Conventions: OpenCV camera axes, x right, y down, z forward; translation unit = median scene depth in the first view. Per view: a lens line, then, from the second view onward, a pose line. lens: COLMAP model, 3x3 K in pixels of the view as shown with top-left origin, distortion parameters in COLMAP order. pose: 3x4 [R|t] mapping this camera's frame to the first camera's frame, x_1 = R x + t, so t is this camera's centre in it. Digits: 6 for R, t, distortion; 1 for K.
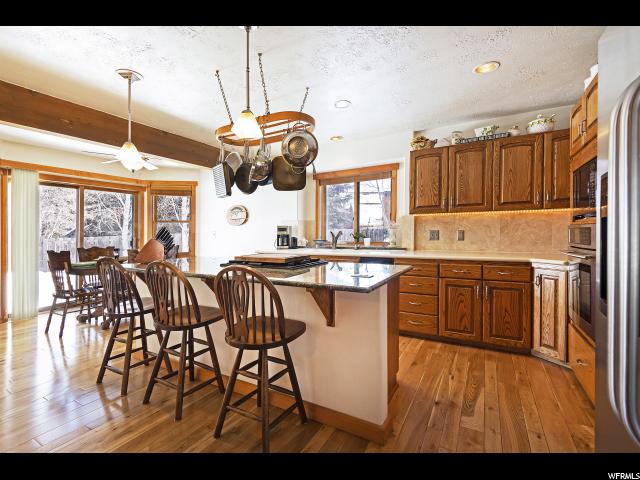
lens RADIAL K [[300.8, 0, 304.6], [0, 300.8, 234.2], [0, 0, 1]] dist [0.020511, -0.000205]
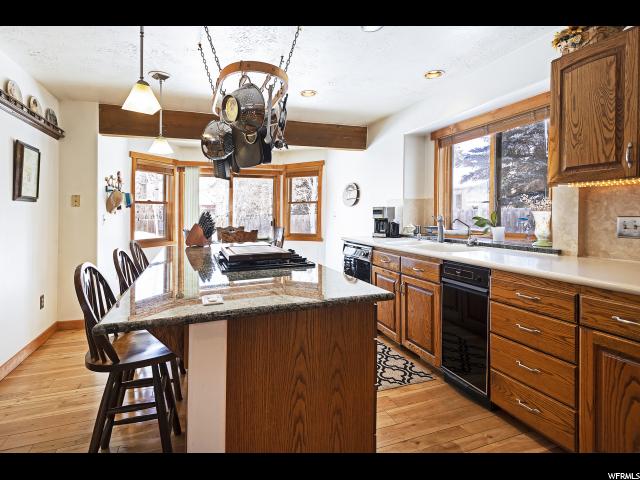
lens RADIAL K [[314.3, 0, 287.2], [0, 314.3, 210.2], [0, 0, 1]] dist [-0.000168, -0.000947]
pose [[0.745329, -0.000878, -0.666696, 0.294431], [-0.002663, 0.999987, -0.004294, -0.016122], [0.666692, 0.004976, 0.745317, 0.249352]]
